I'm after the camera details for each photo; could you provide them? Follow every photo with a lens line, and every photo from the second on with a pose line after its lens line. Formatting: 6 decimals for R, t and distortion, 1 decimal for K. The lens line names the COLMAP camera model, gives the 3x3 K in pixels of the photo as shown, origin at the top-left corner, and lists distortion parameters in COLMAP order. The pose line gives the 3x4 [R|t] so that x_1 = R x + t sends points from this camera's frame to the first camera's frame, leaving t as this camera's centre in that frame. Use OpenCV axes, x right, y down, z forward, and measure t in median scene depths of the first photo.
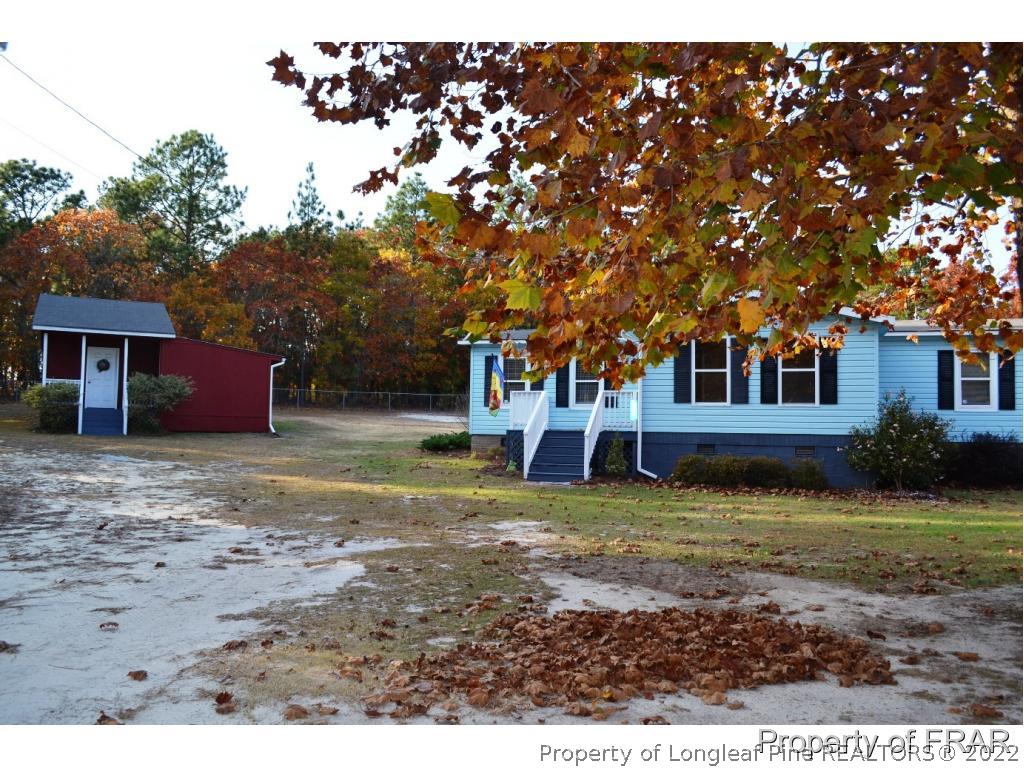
lens RADIAL K [[821.1, 0, 506.6], [0, 821.1, 390.9], [0, 0, 1]] dist [-0.073719, -0.000744]
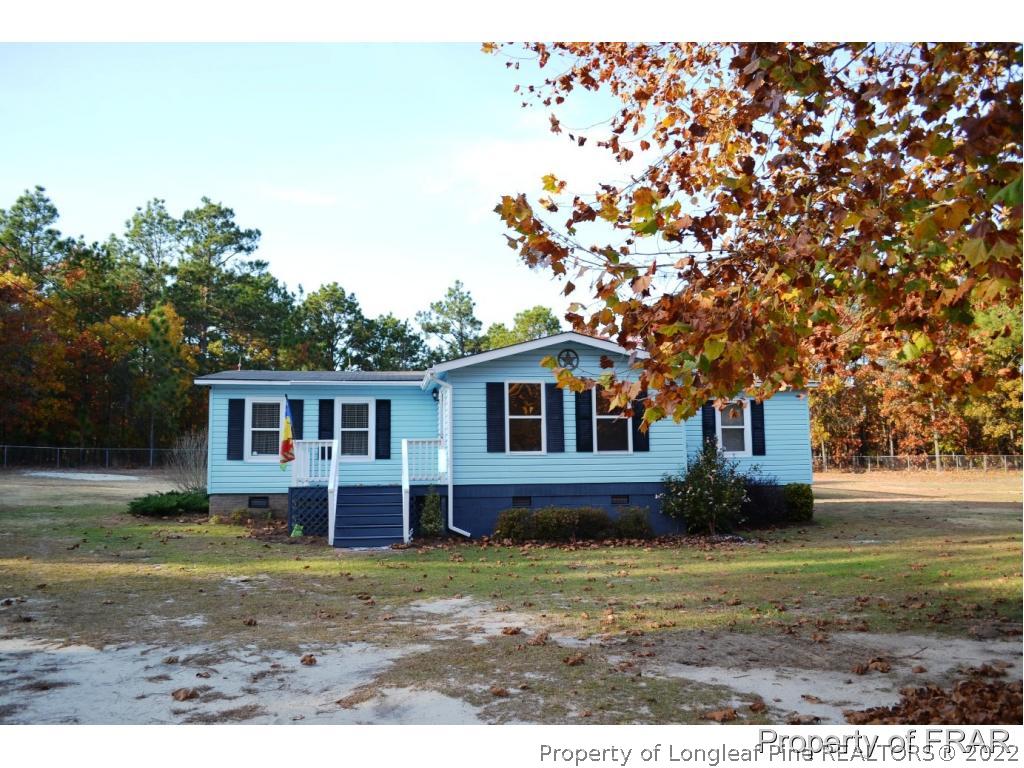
lens RADIAL K [[821.1, 0, 511.9], [0, 821.1, 380.0], [0, 0, 1]] dist [-0.073719, -0.000744]
pose [[0.881130, 0.030756, 0.471872, -0.144493], [0.006799, 0.996956, -0.077675, 0.003847], [-0.472825, 0.071650, 0.878239, 0.121355]]
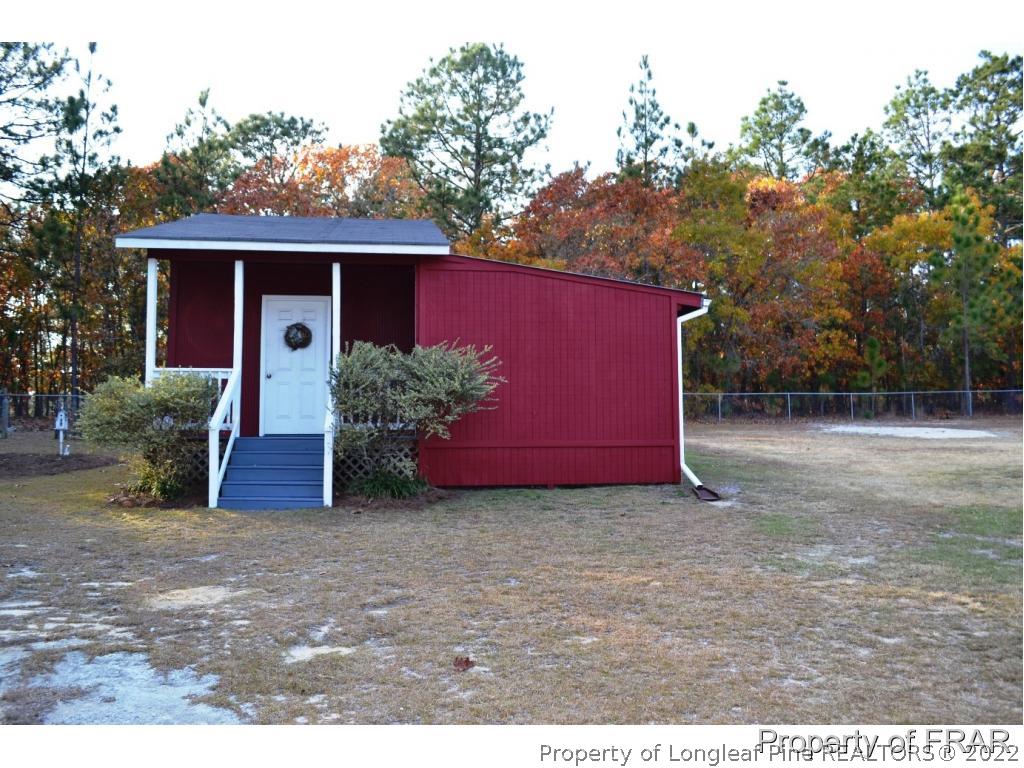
lens RADIAL K [[821.1, 0, 514.5], [0, 821.1, 378.8], [0, 0, 1]] dist [-0.073719, -0.000744]
pose [[0.942391, -0.046550, -0.331258, -0.257593], [0.036622, 0.998675, -0.036151, 0.011979], [0.332502, 0.021937, 0.942847, 0.657208]]
